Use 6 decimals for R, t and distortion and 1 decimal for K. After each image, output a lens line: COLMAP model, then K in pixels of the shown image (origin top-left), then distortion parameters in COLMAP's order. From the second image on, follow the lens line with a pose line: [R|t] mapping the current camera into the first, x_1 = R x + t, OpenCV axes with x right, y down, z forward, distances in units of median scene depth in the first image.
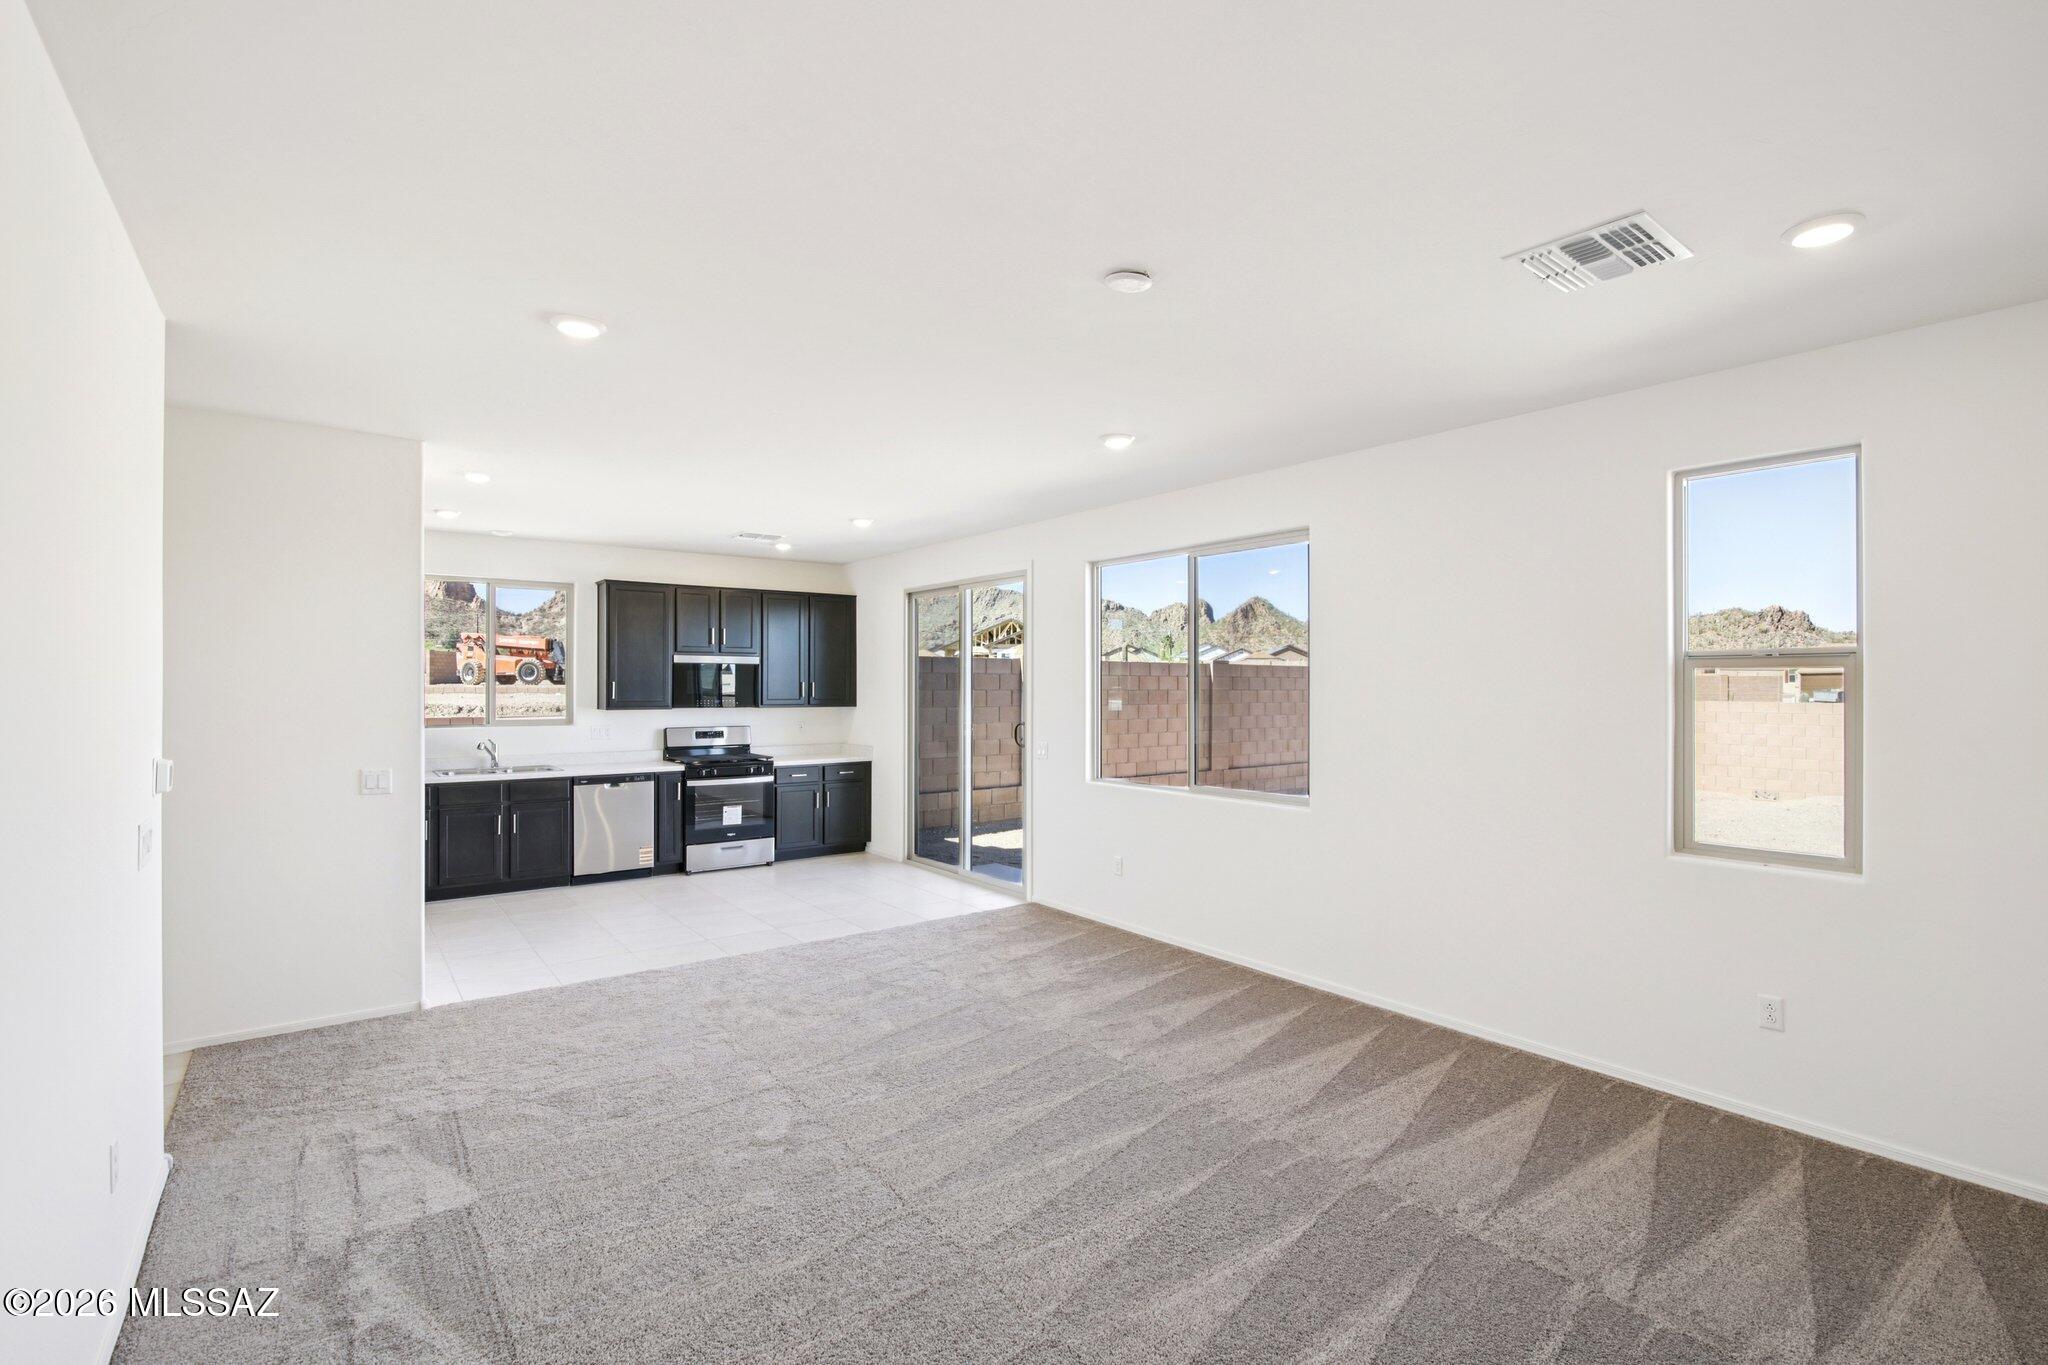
lens RADIAL K [[939.8, 0, 1024.1], [0, 939.8, 683.6], [0, 0, 1]] dist [-0.015816, -0.000150]
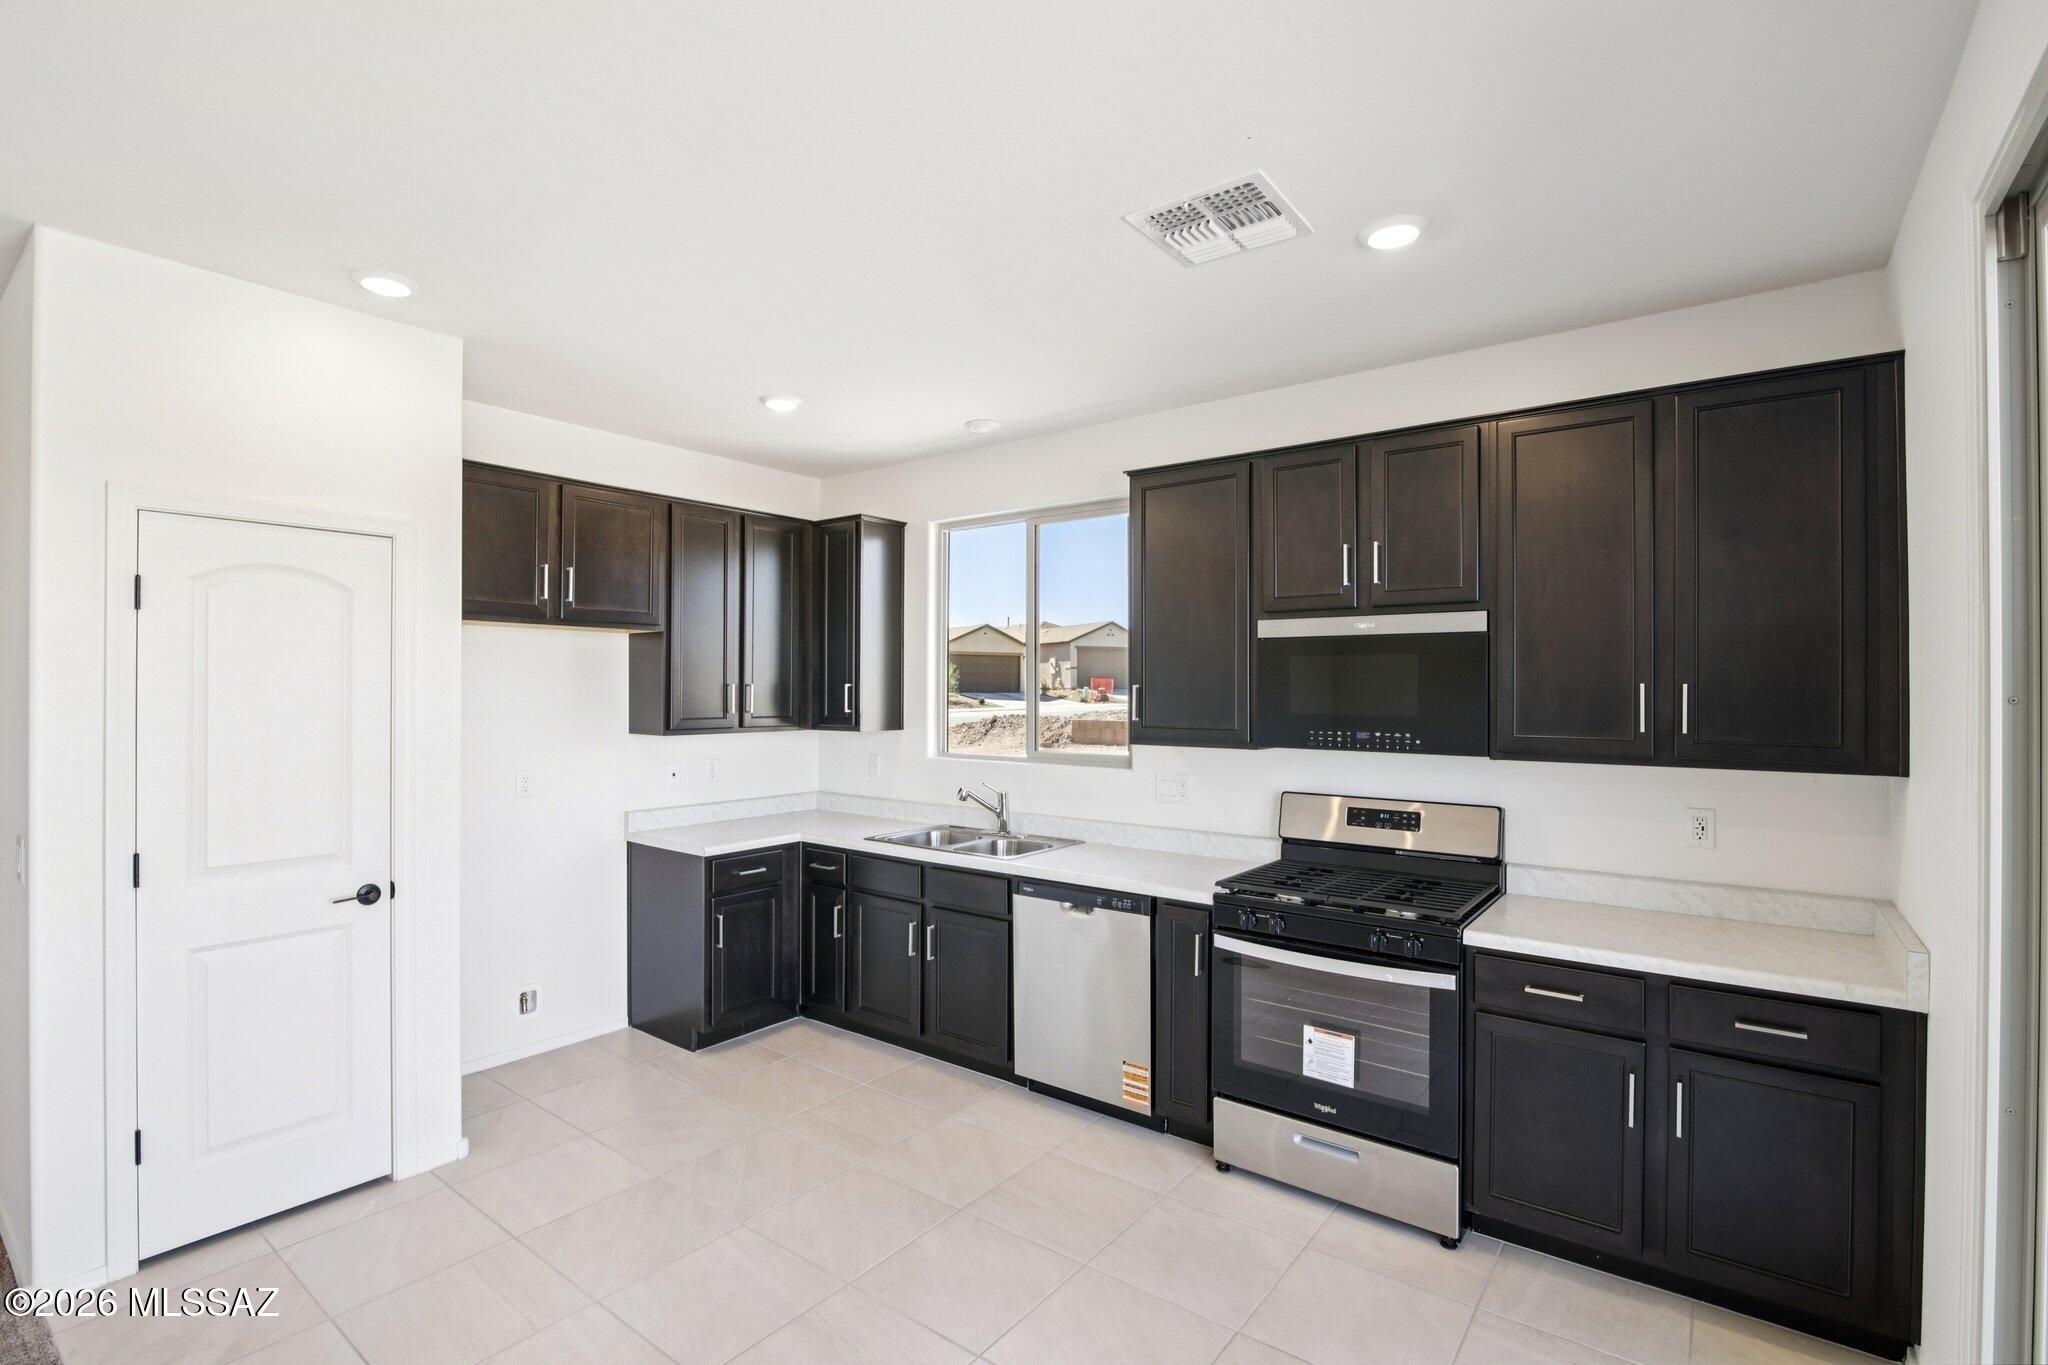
lens RADIAL K [[939.8, 0, 1018.1], [0, 939.8, 686.8], [0, 0, 1]] dist [-0.015816, -0.000150]
pose [[0.246640, -0.004656, -0.969096, 0.005900], [0.002350, 0.999988, -0.004206, 0.000115], [0.969104, -0.001240, 0.246648, 0.559739]]
